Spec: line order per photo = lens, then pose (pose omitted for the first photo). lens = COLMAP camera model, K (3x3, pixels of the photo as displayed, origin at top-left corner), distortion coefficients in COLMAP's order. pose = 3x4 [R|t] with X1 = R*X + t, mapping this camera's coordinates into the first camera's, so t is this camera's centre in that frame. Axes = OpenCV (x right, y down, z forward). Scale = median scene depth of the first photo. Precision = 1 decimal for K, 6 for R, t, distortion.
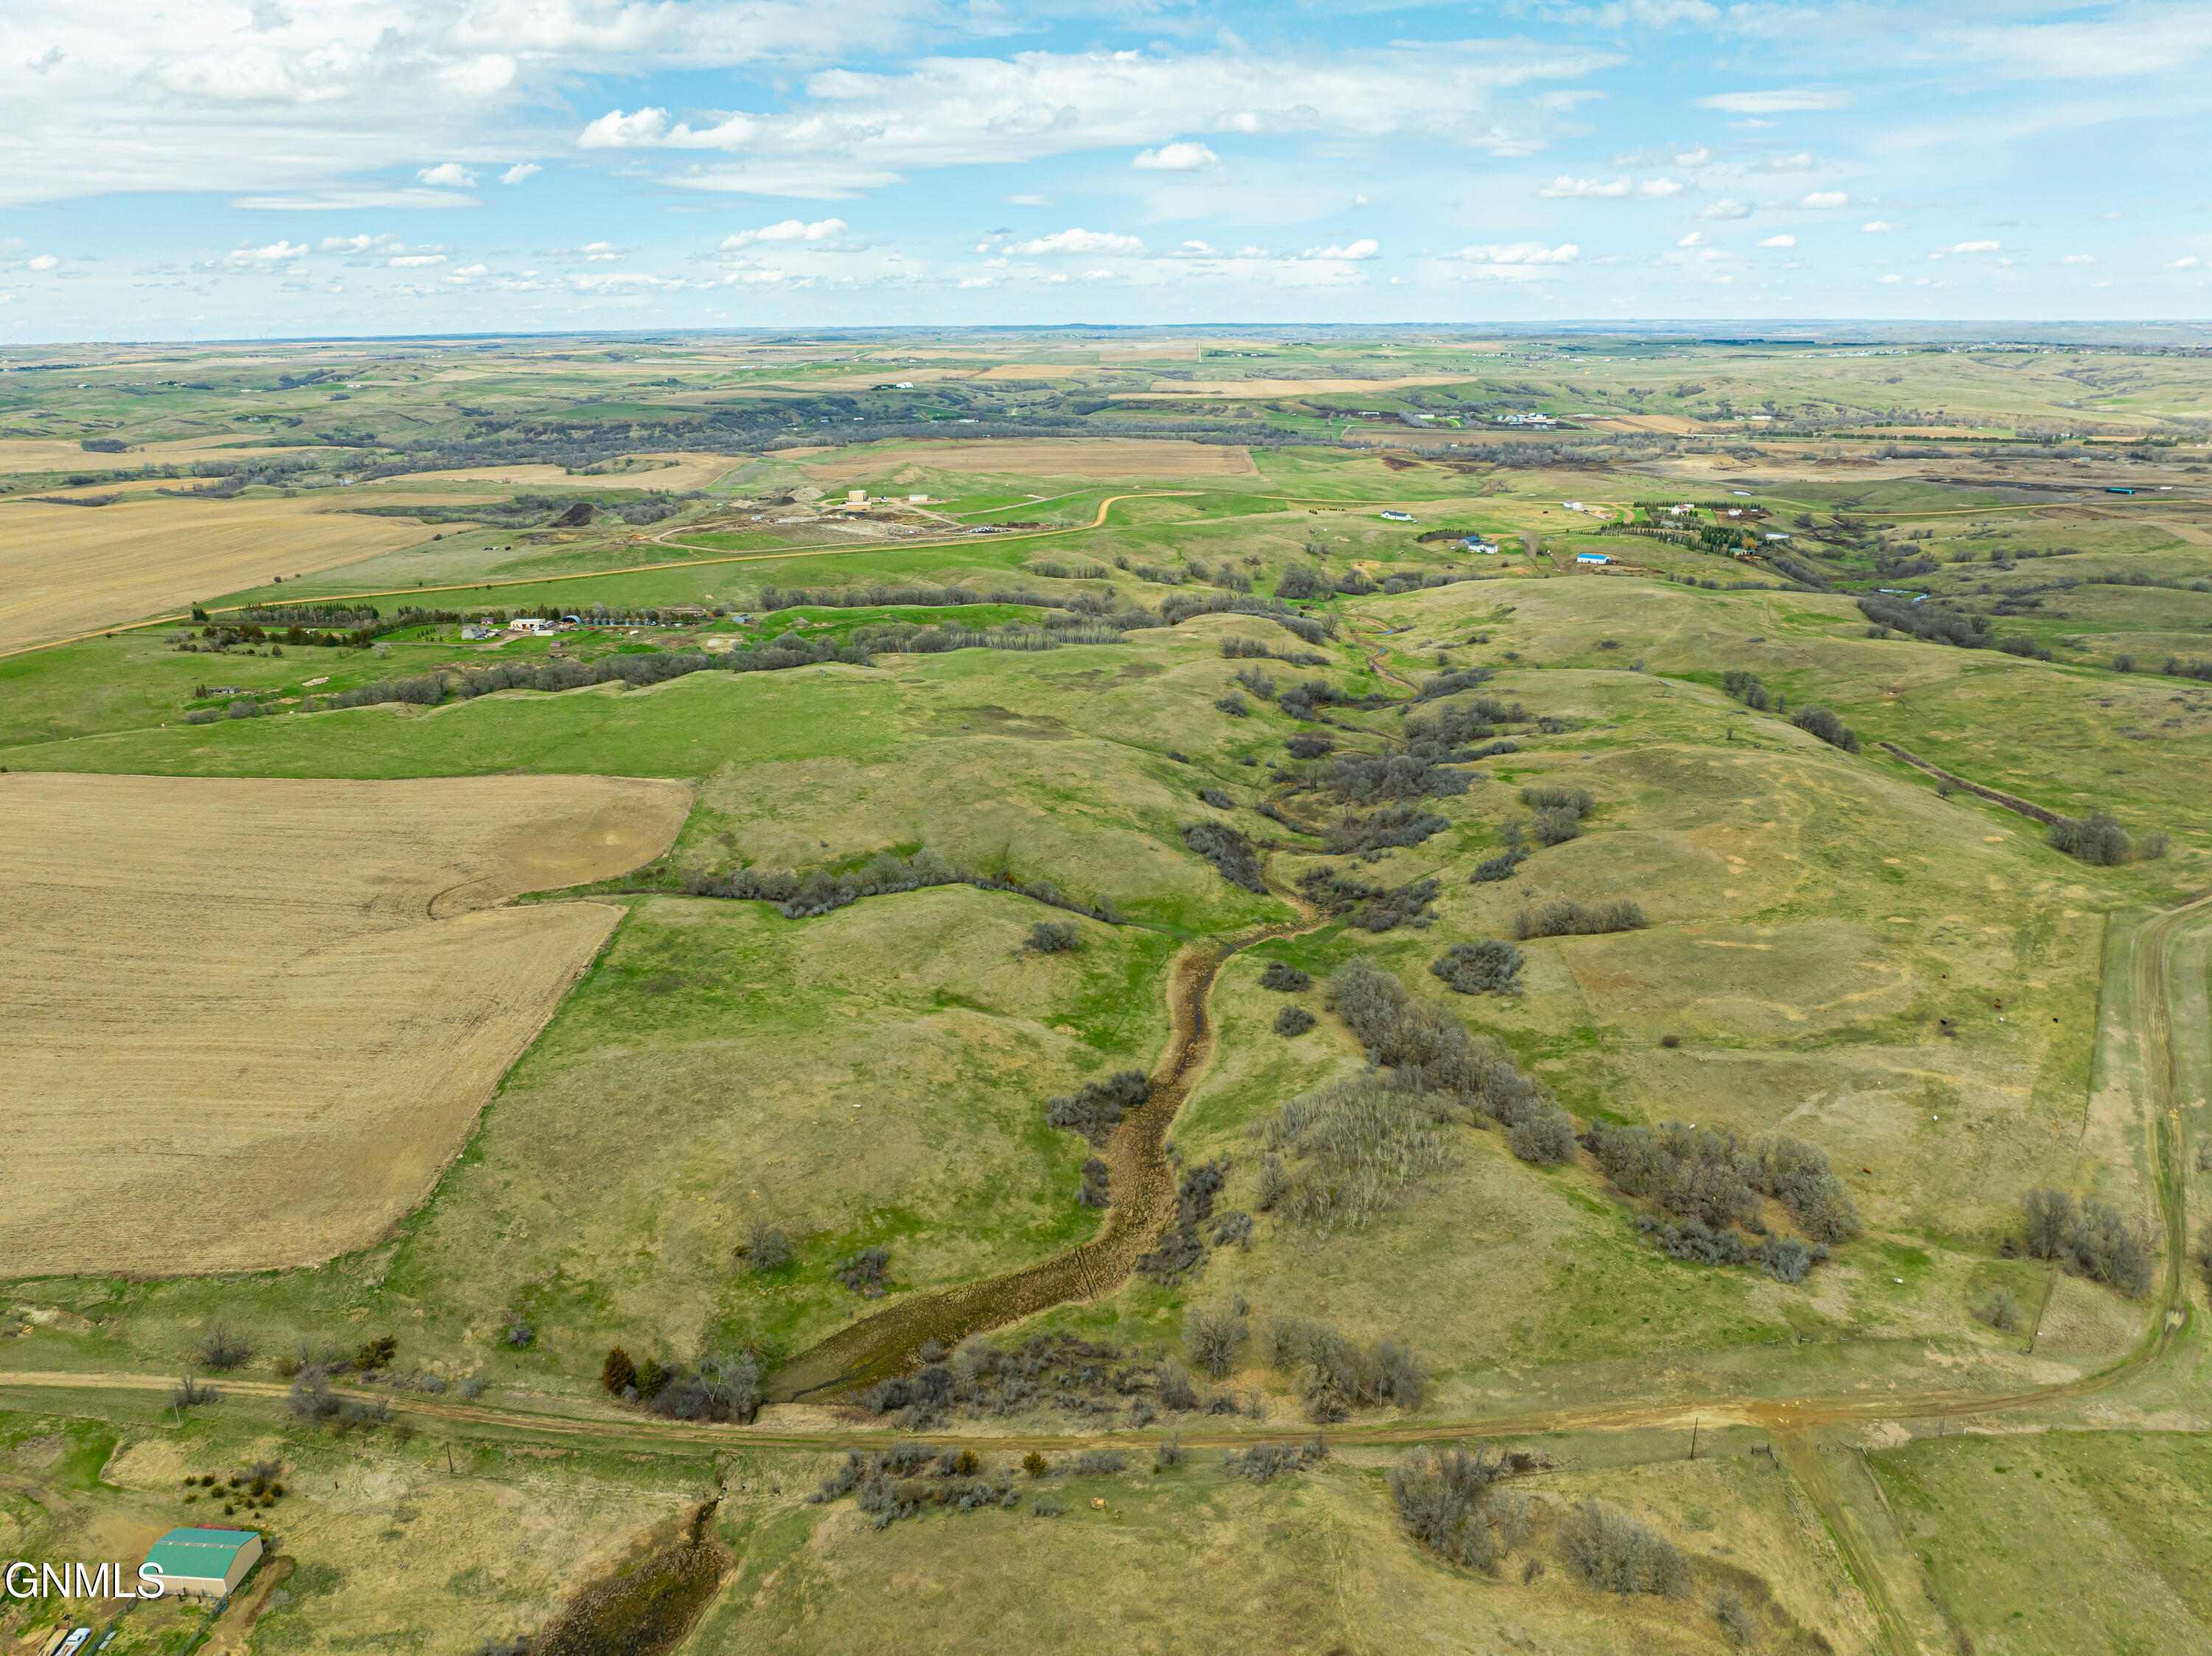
lens RADIAL K [[1554.3, 0, 1106.0], [0, 1554.3, 828.0], [0, 0, 1]] dist [-0.028368, -0.018088]
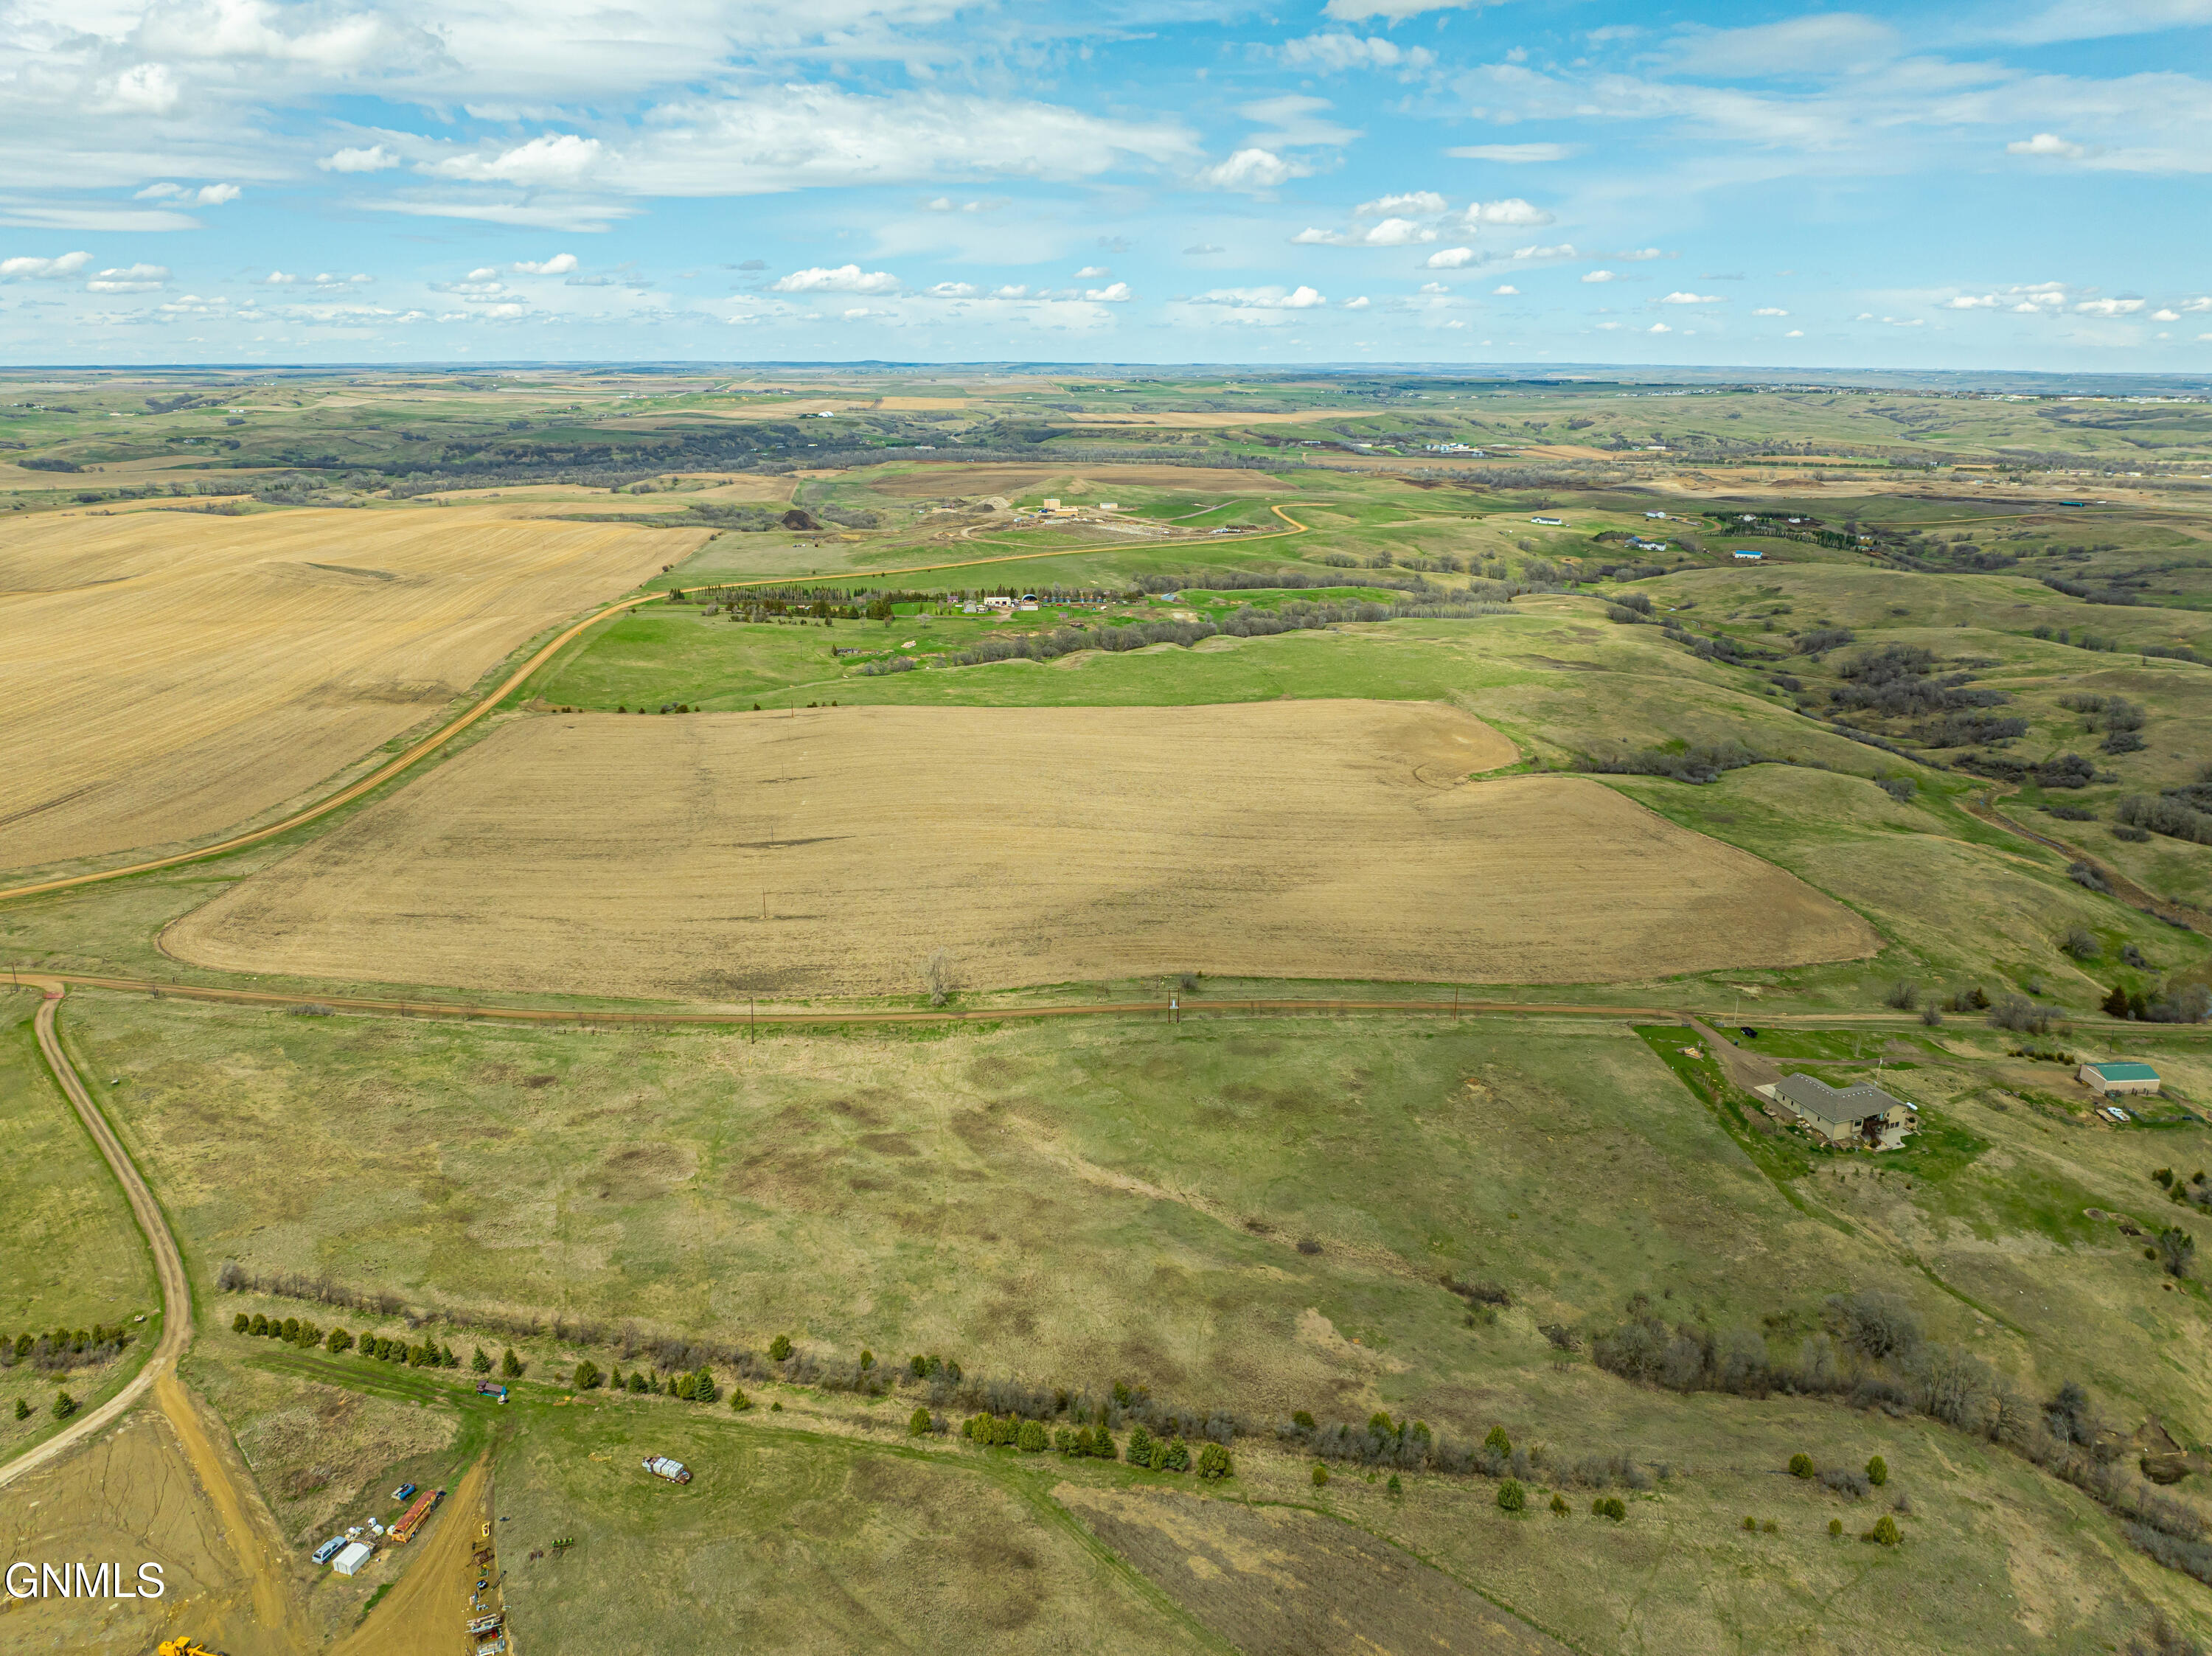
lens RADIAL K [[1556.4, 0, 1106.0], [0, 1556.4, 828.0], [0, 0, 1]] dist [-0.038721, 0.005749]
pose [[0.989493, -0.028555, 0.141732, -0.451344], [0.031844, 0.999272, -0.020995, 0.054497], [-0.141030, 0.025287, 0.989682, -0.103127]]
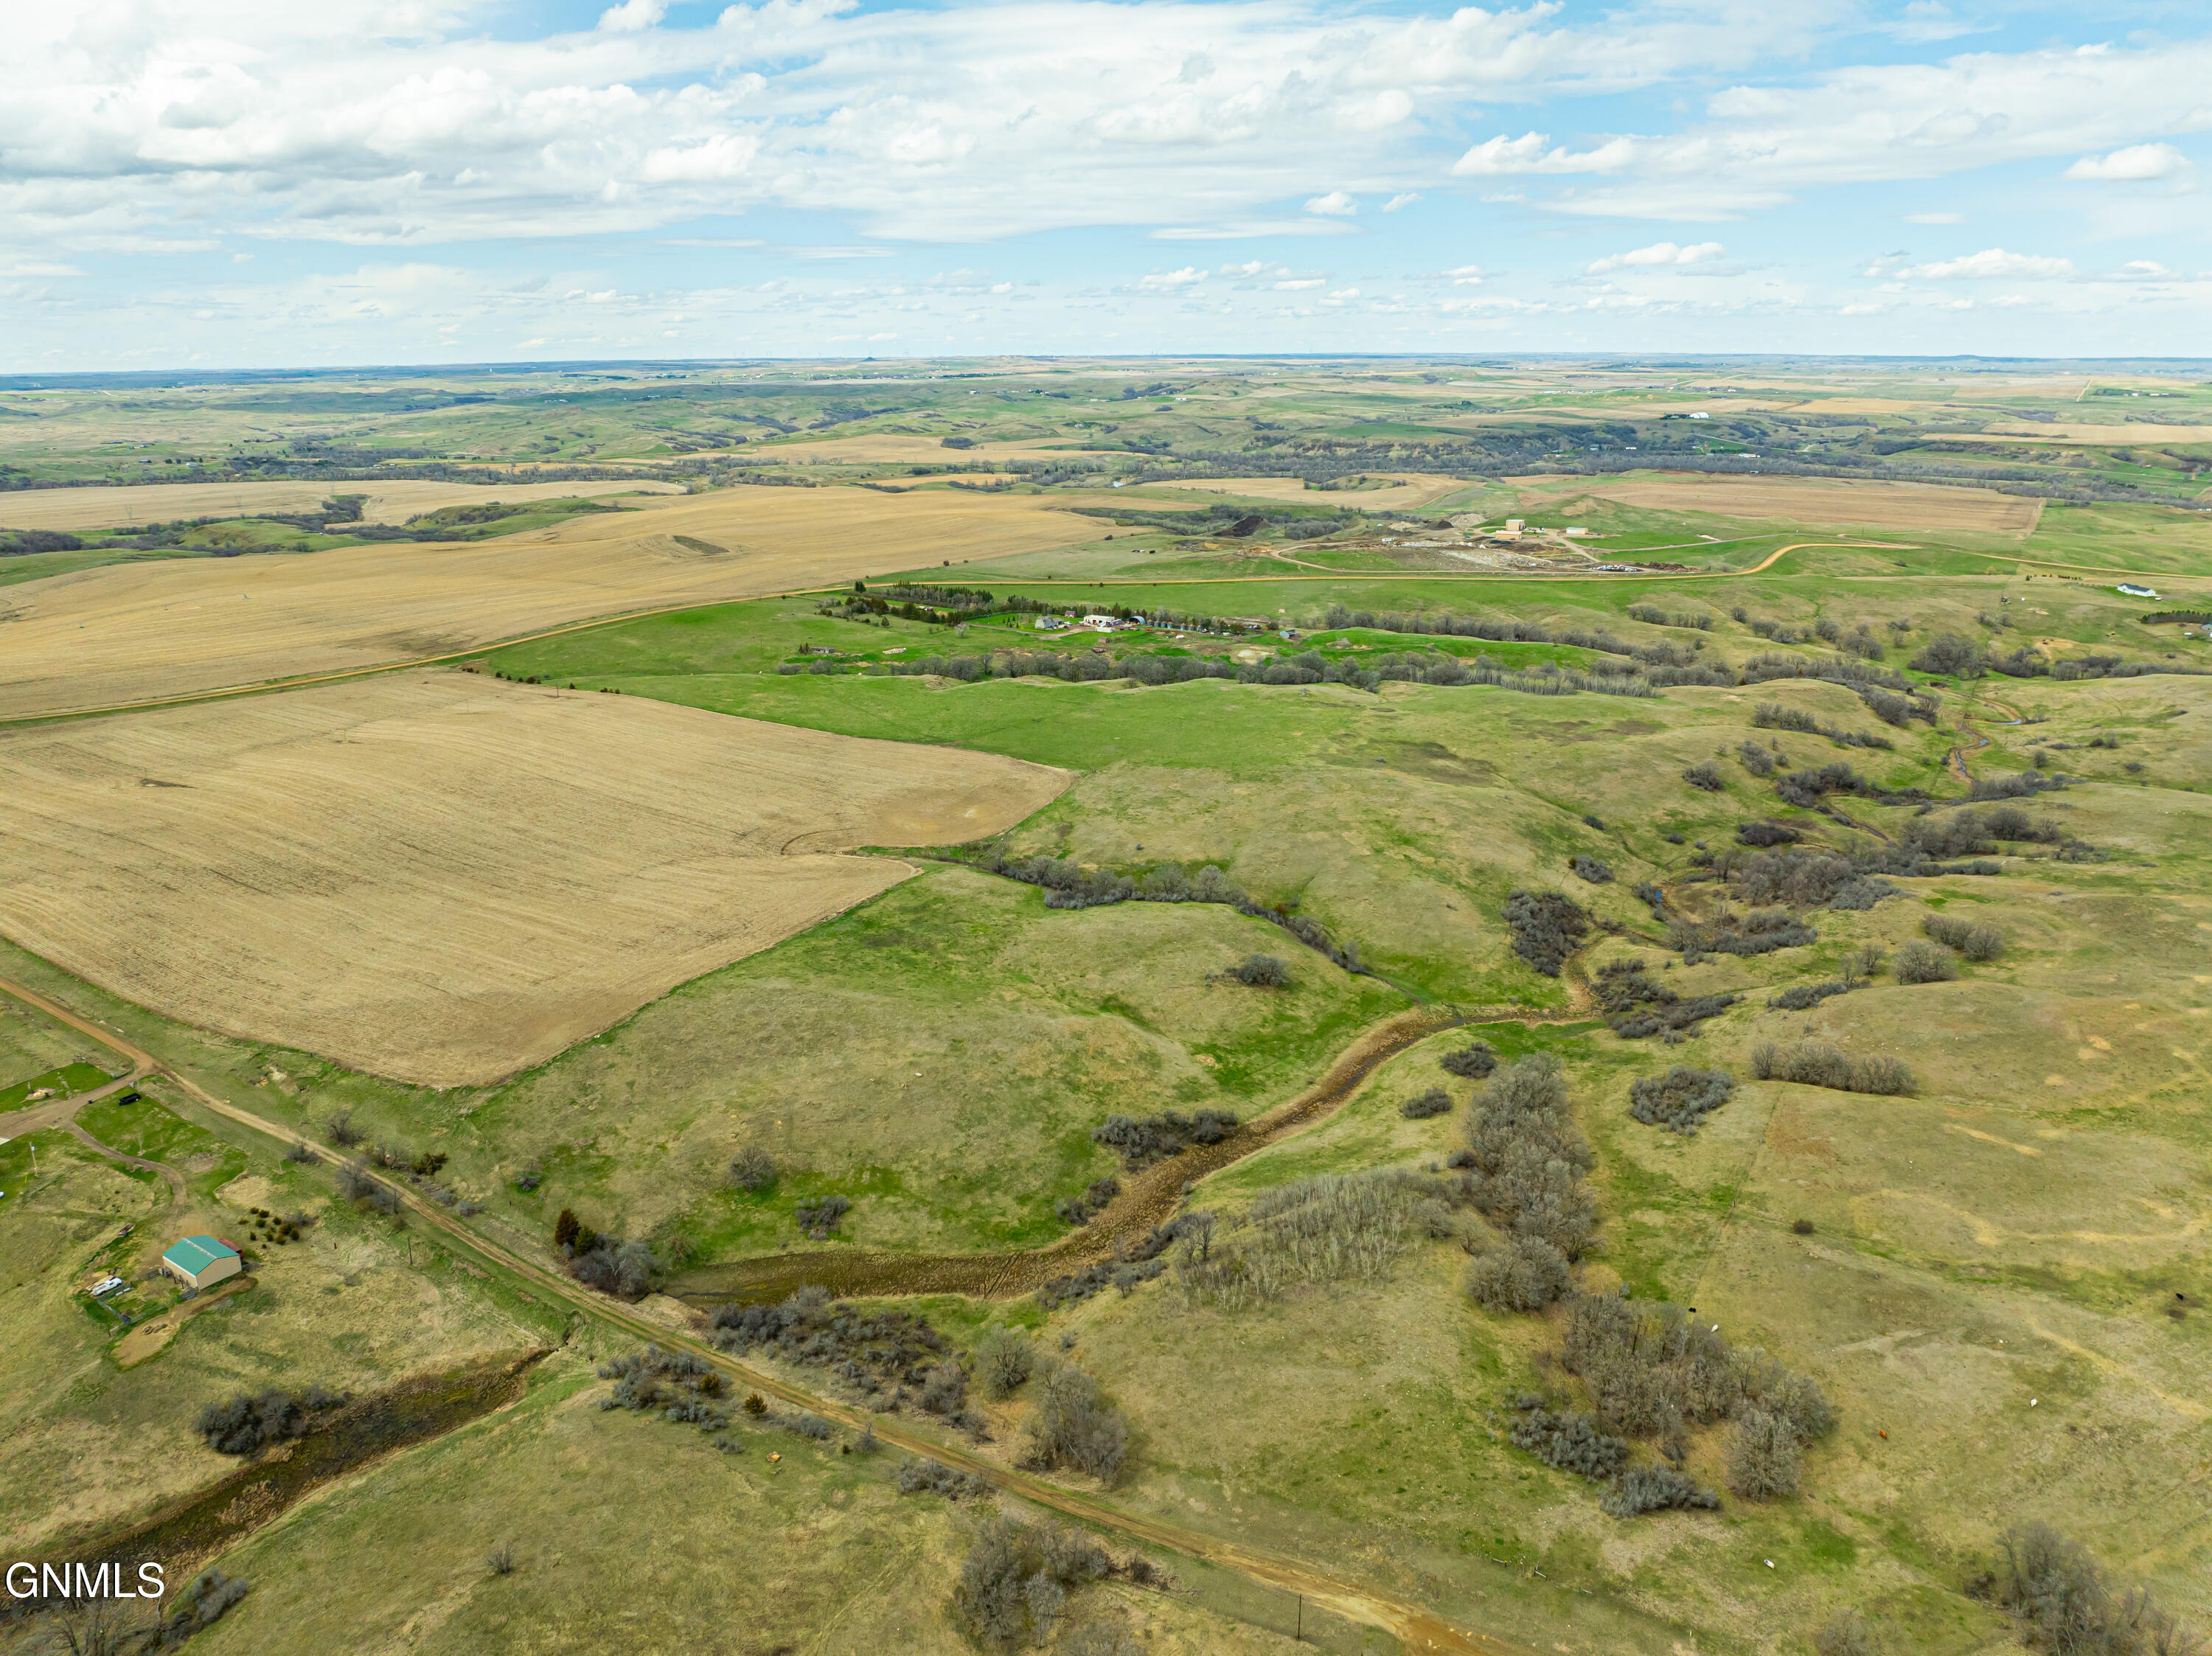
lens RADIAL K [[1554.3, 0, 1106.0], [0, 1554.3, 828.0], [0, 0, 1]] dist [-0.028368, -0.018088]
pose [[0.869192, 0.149793, -0.471240, 0.169510], [-0.156320, 0.987377, 0.025528, -0.014987], [0.469116, 0.051475, 0.881635, 0.038282]]
